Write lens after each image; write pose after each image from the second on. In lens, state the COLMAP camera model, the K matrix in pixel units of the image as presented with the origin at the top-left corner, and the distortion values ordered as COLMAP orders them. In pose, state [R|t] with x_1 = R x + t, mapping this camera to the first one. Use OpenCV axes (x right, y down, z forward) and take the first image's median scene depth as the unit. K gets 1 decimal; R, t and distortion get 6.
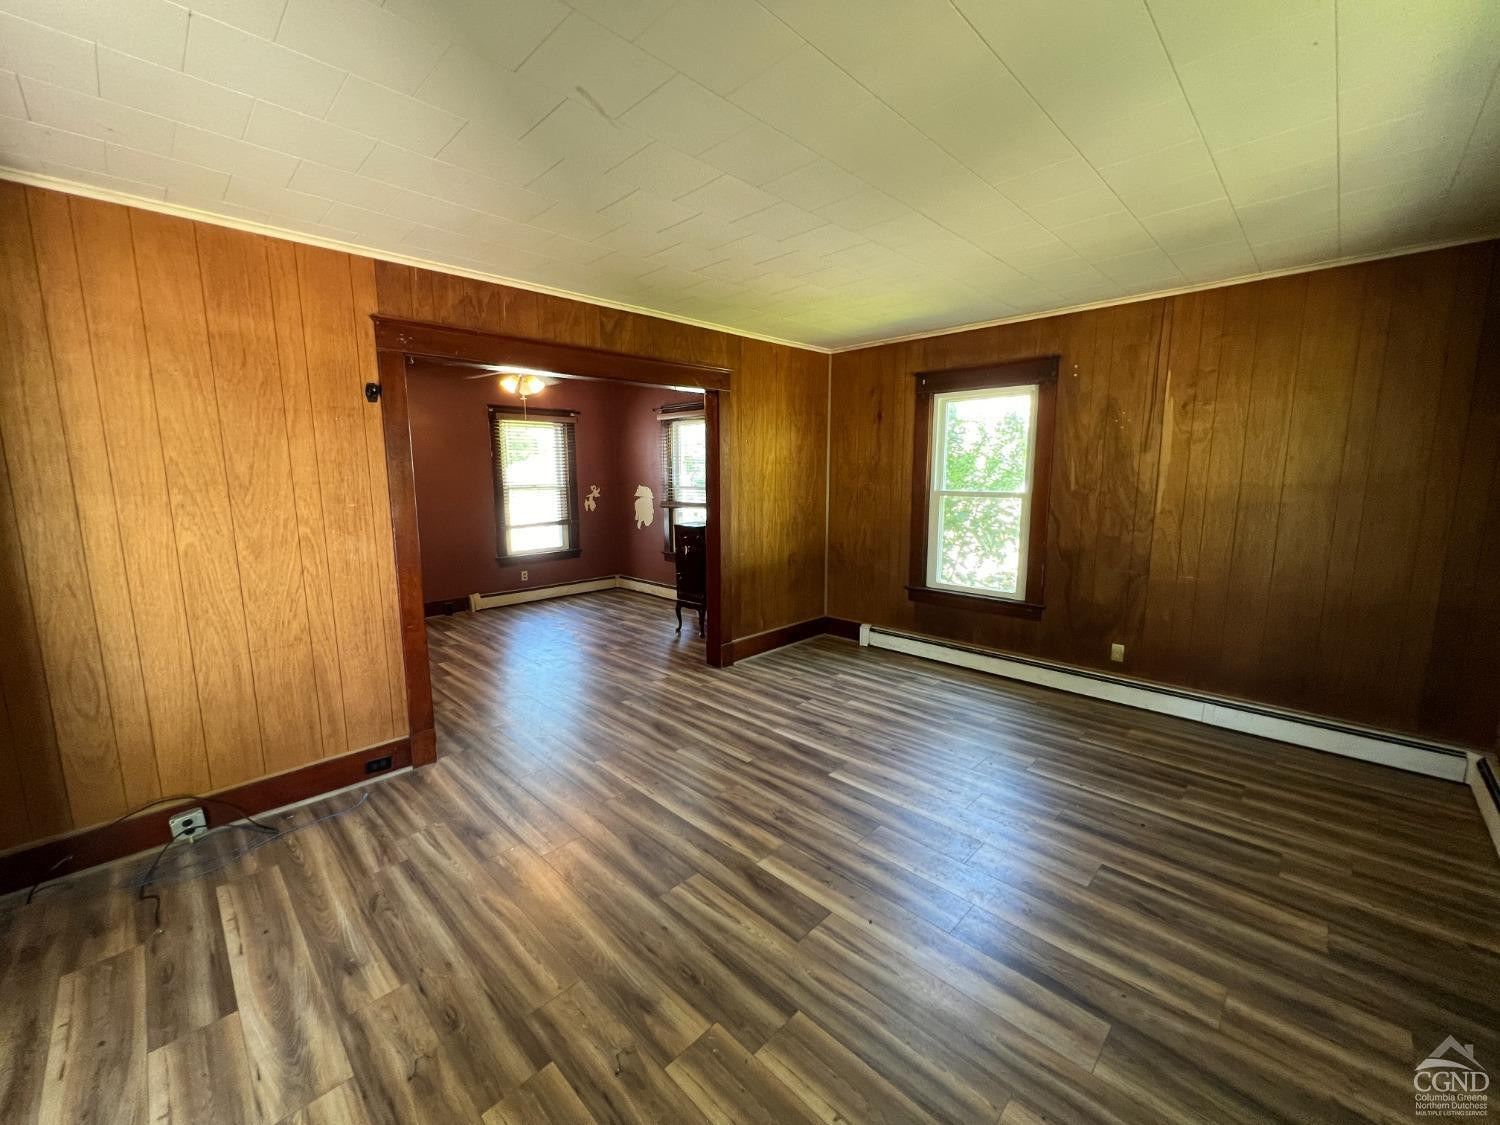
lens RADIAL K [[601.9, 0, 746.7], [0, 601.9, 558.2], [0, 0, 1]] dist [-0.002740, 0.000395]
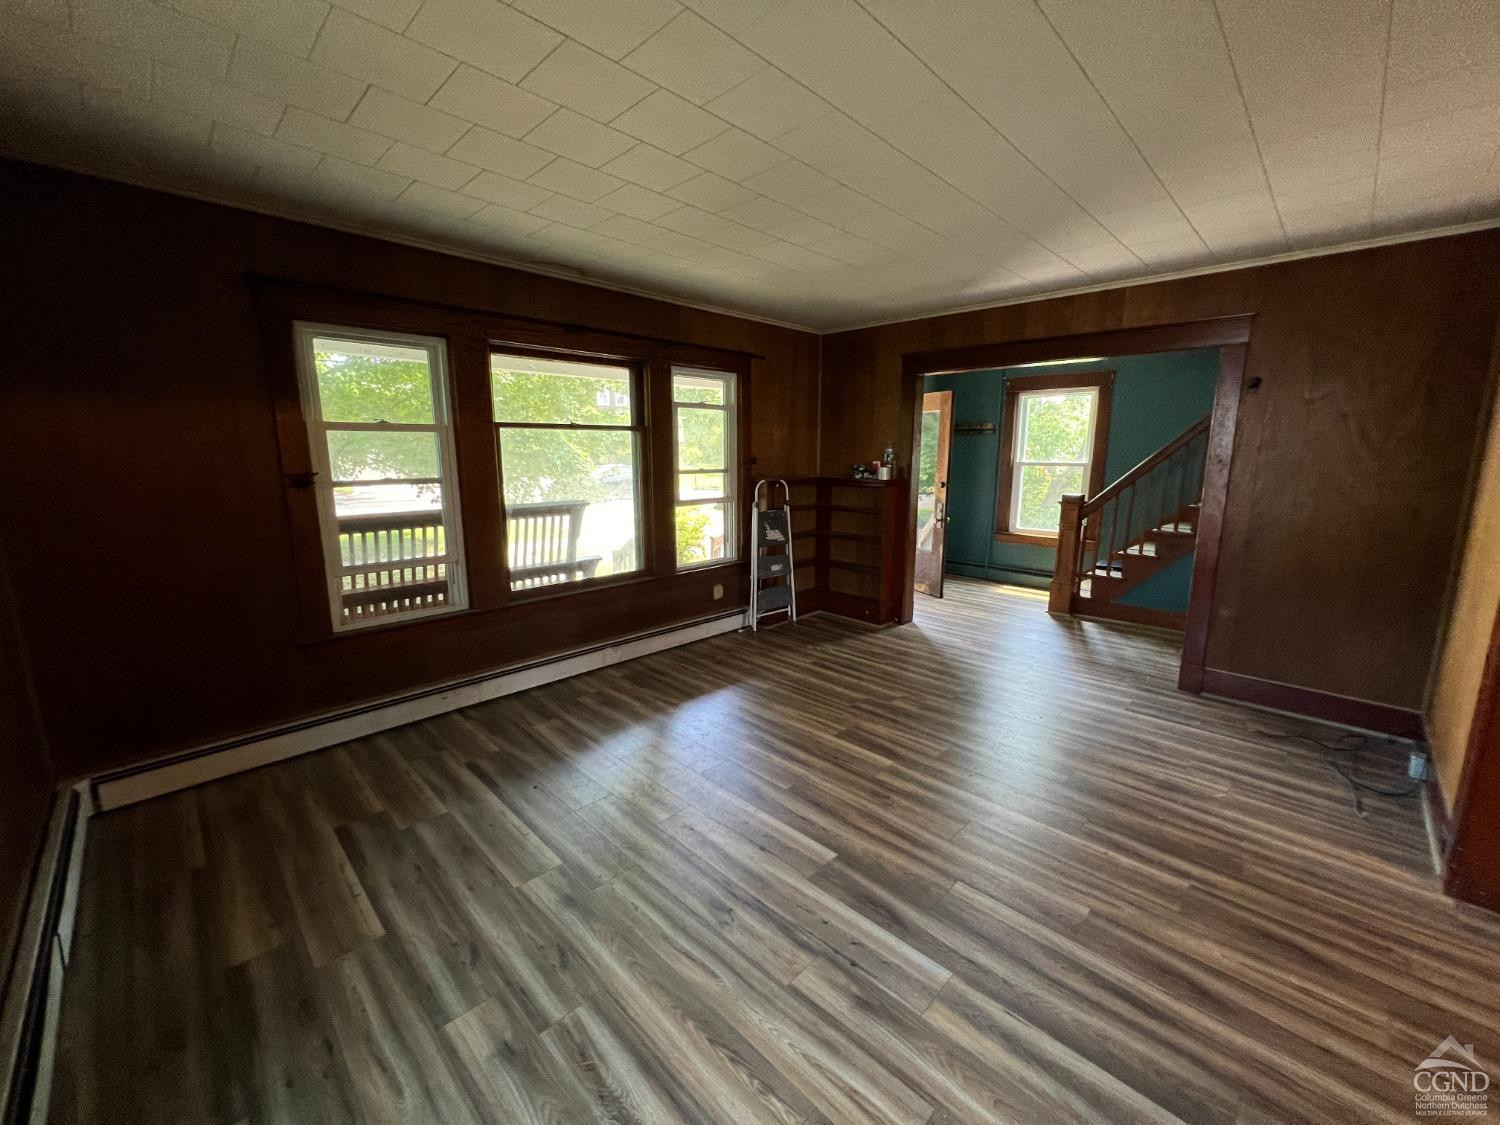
lens RADIAL K [[601.9, 0, 746.7], [0, 601.9, 558.2], [0, 0, 1]] dist [-0.002740, 0.000395]
pose [[-0.999982, 0.003287, 0.005004, 0.194904], [0.004715, 0.947506, 0.319703, -0.182628], [-0.003690, 0.319721, -0.947505, 1.276219]]
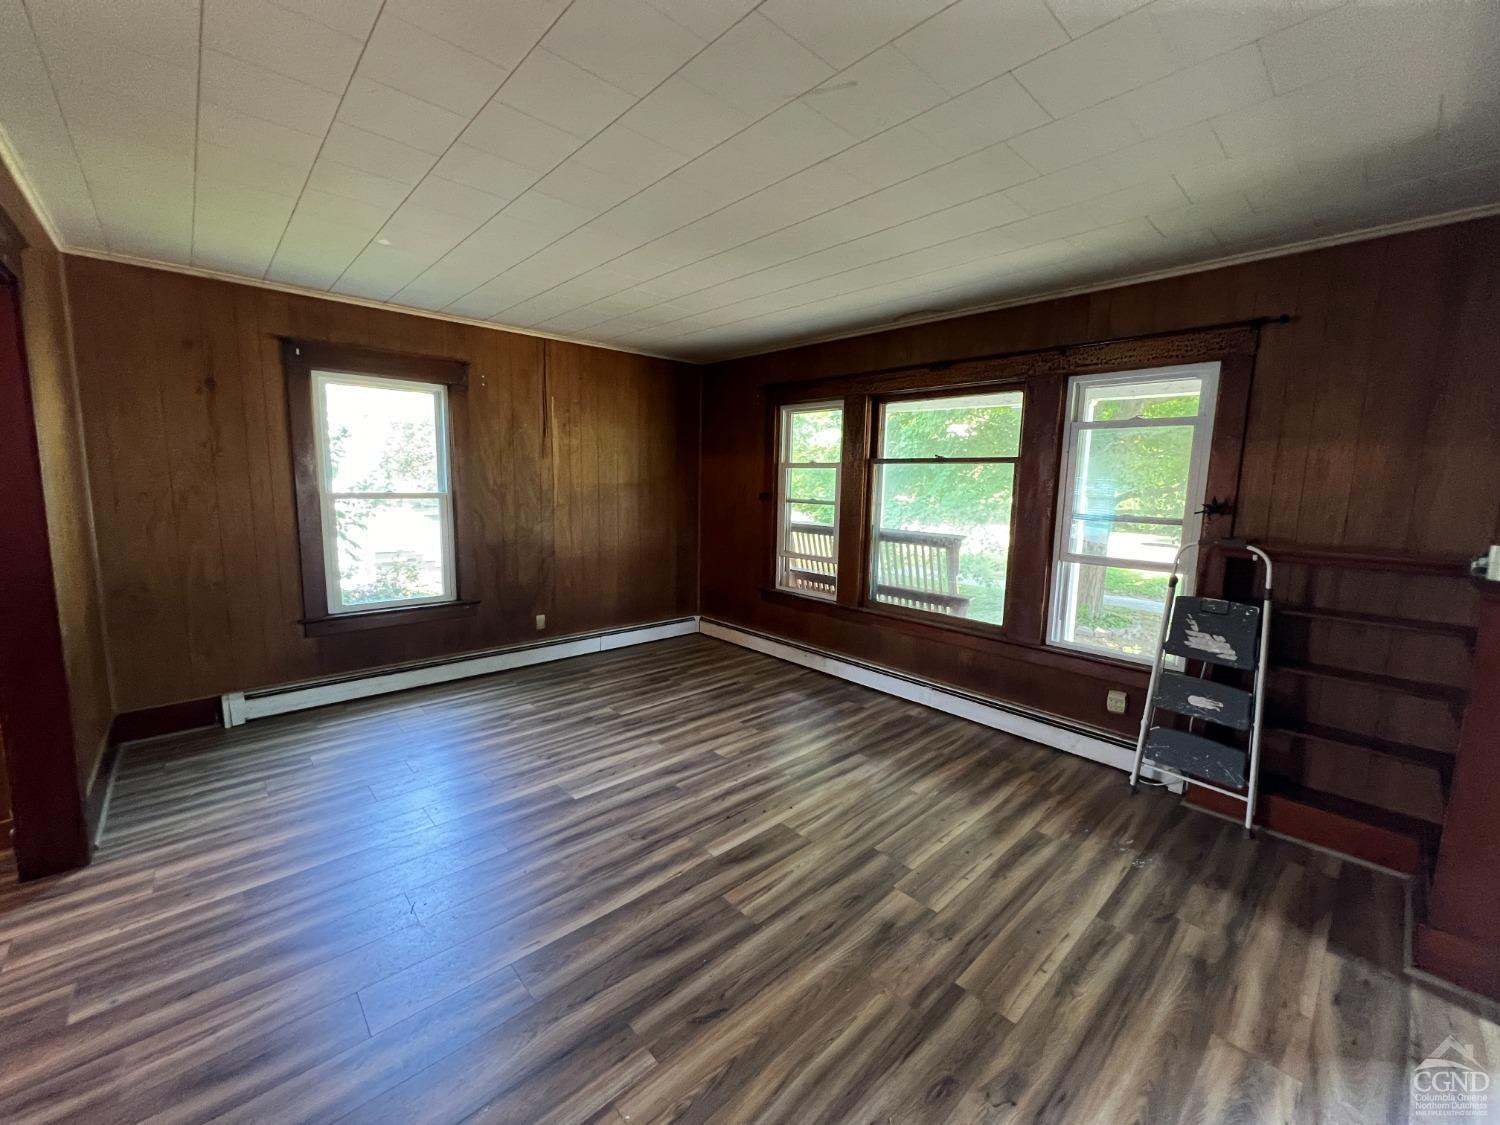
lens RADIAL K [[601.9, 0, 746.7], [0, 601.9, 558.2], [0, 0, 1]] dist [-0.002740, 0.000395]
pose [[0.047604, -0.124590, 0.991066, -0.579595], [0.123799, 0.985276, 0.117916, -0.065178], [-0.991165, 0.117079, 0.062327, 0.512893]]
